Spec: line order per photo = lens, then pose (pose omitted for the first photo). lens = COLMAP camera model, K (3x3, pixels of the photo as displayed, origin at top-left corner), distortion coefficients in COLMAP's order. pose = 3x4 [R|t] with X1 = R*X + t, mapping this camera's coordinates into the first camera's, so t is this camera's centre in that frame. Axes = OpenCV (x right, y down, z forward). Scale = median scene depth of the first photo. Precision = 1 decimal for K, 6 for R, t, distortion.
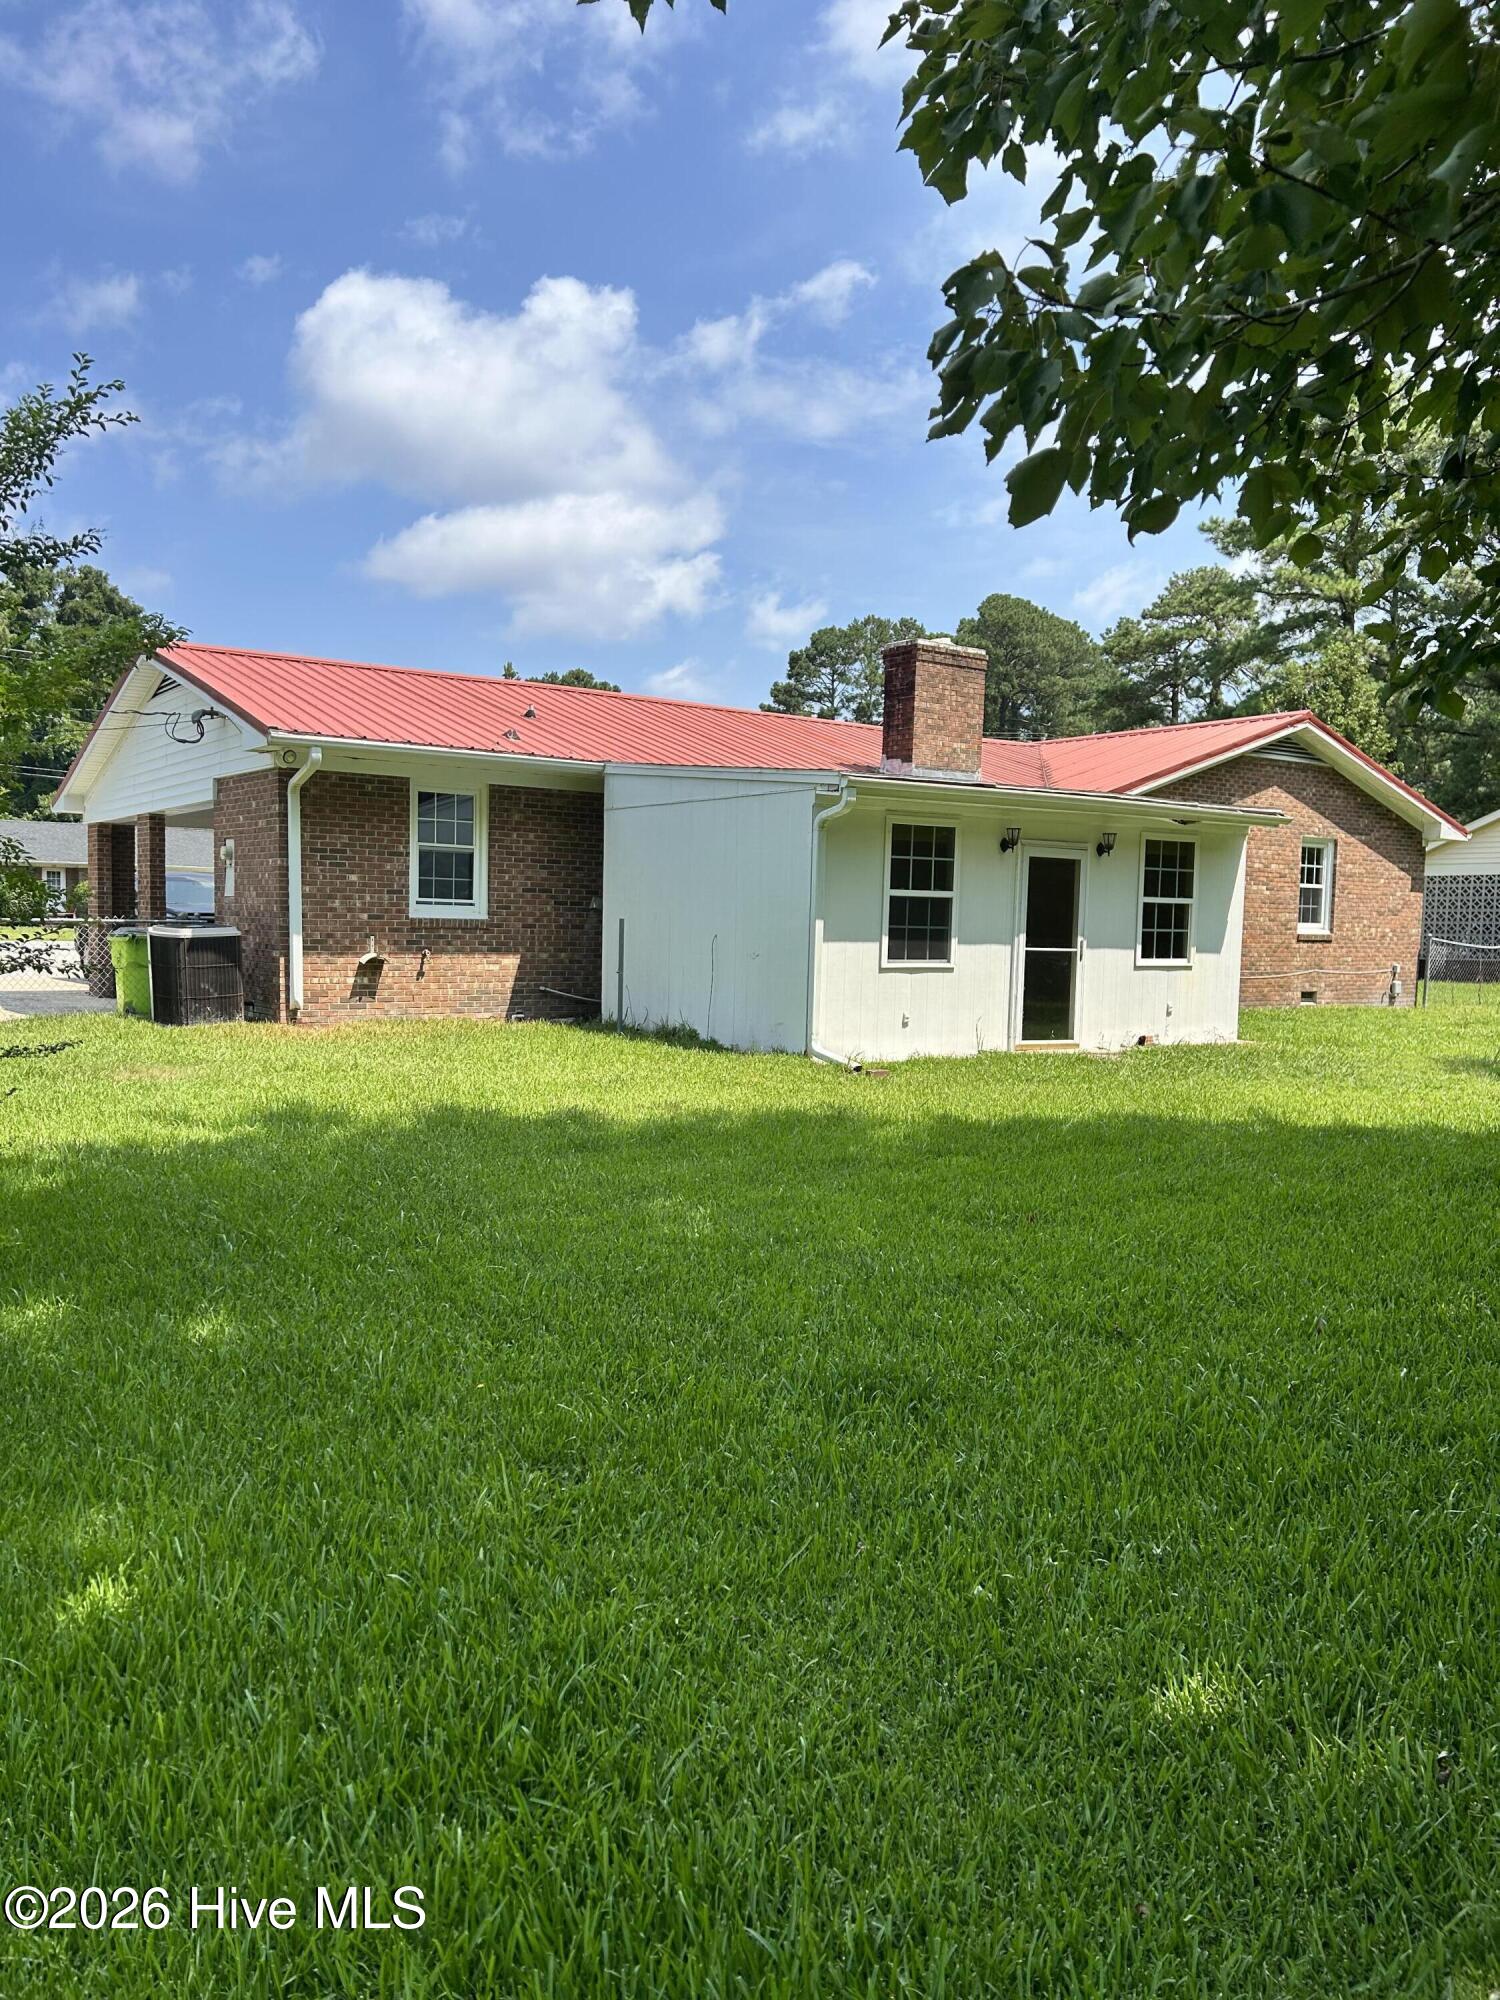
lens RADIAL K [[1504.1, 0, 742.1], [0, 1504.1, 994.2], [0, 0, 1]] dist [0.040634, -0.050385]
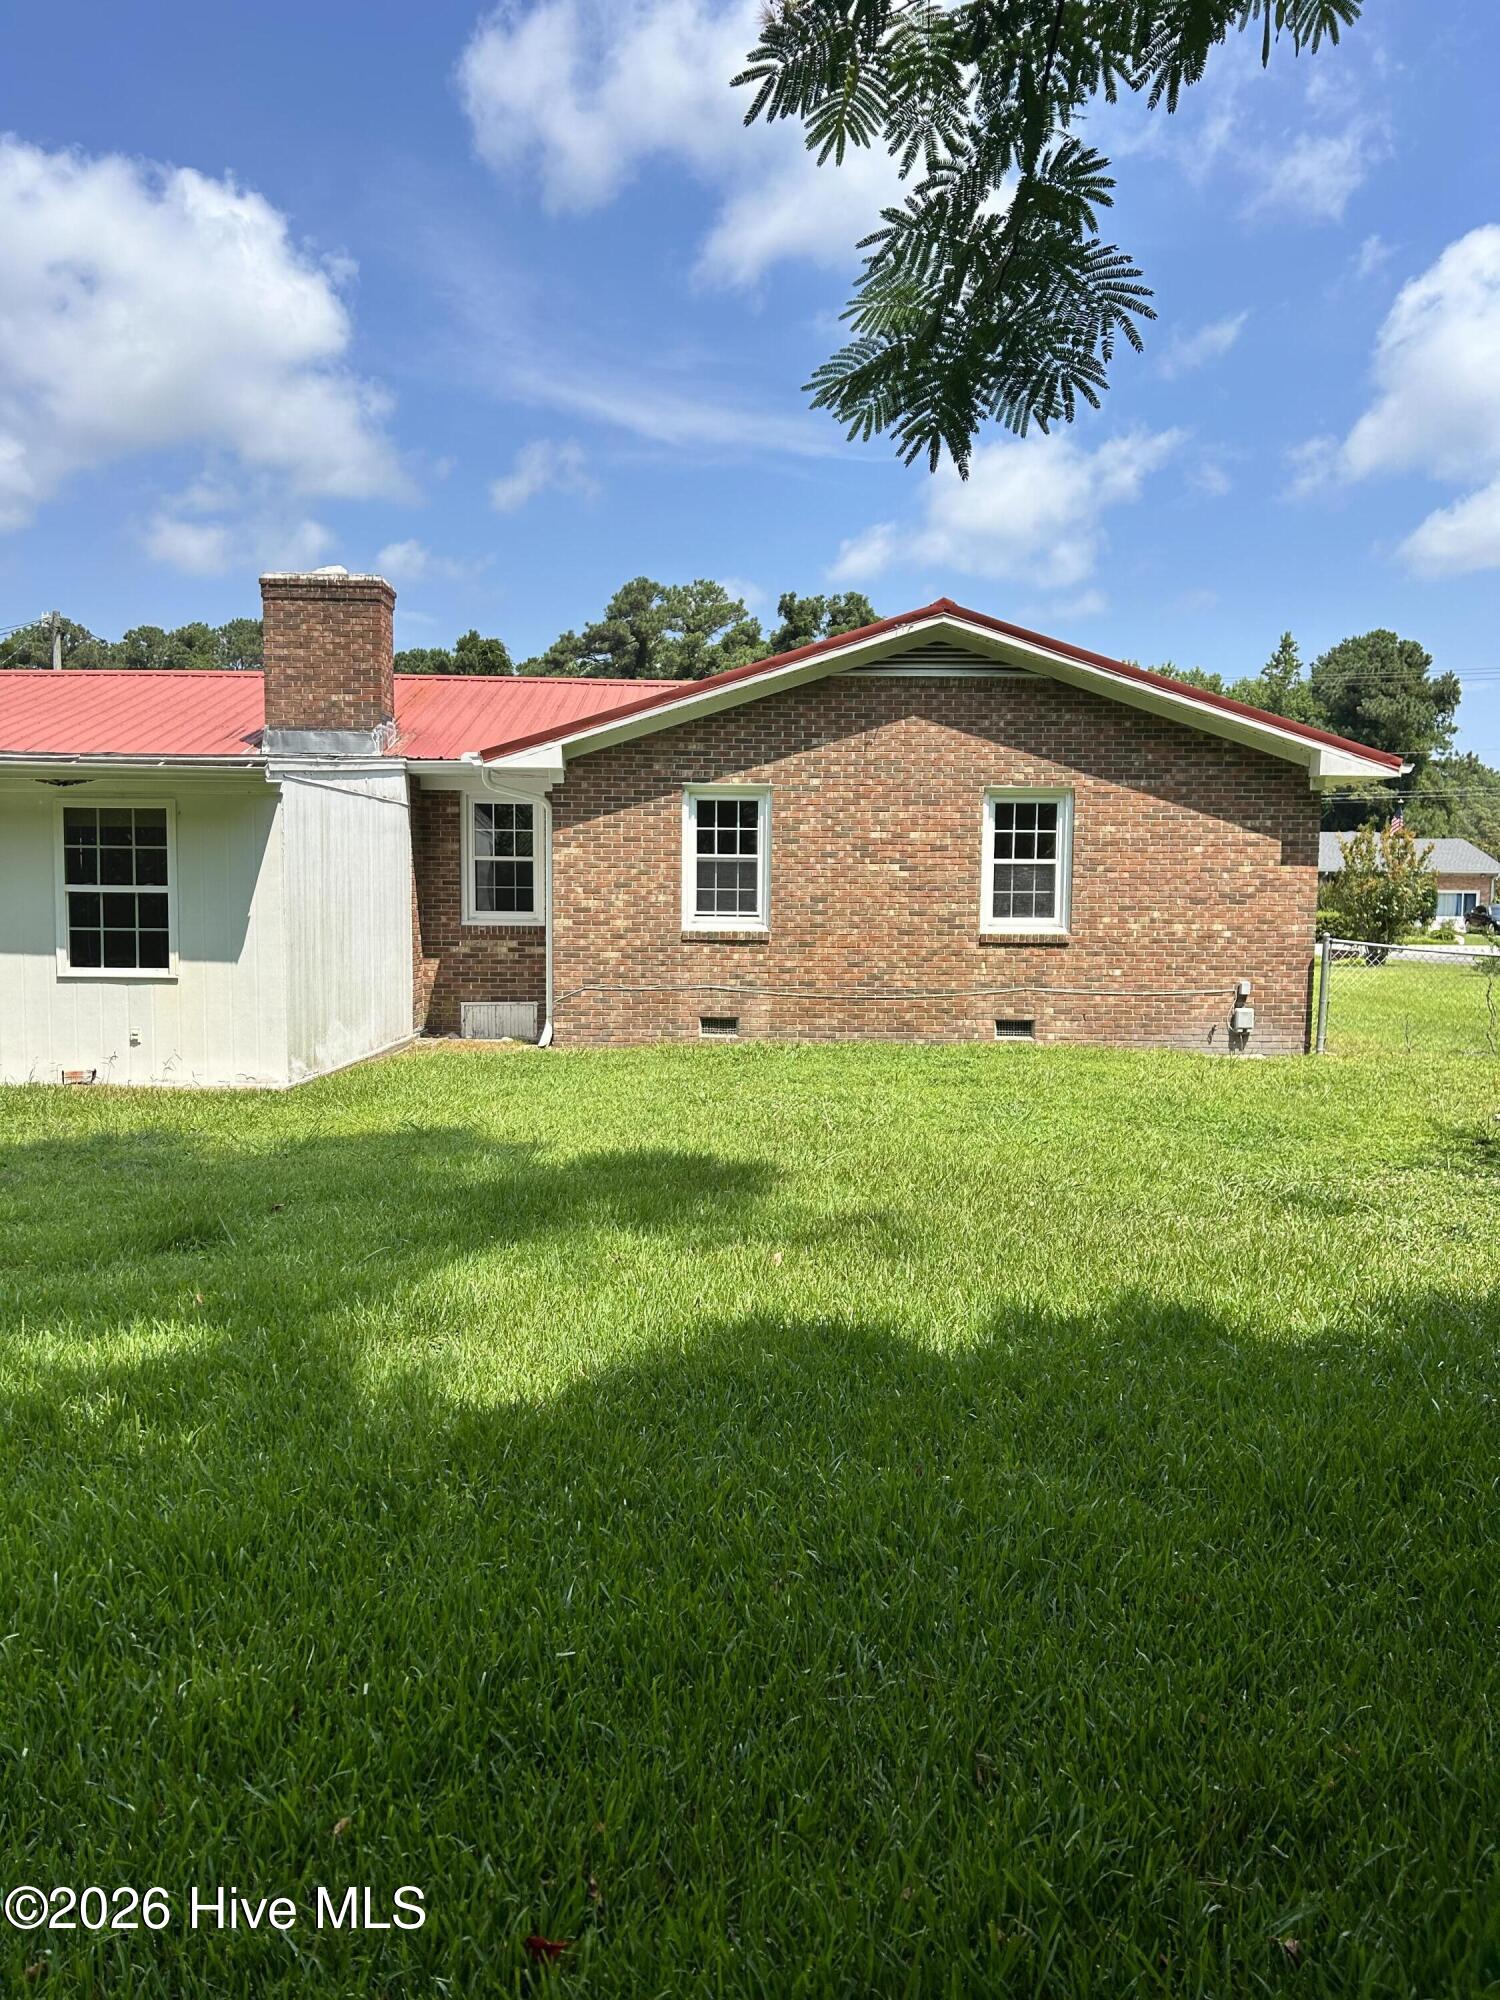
lens RADIAL K [[1504.1, 0, 749.8], [0, 1504.1, 1006.2], [0, 0, 1]] dist [0.040634, -0.050385]
pose [[0.843491, 0.012616, -0.536996, 0.629888], [-0.014373, 0.999896, 0.000914, -0.007245], [0.536952, 0.006947, 0.843584, 0.378976]]
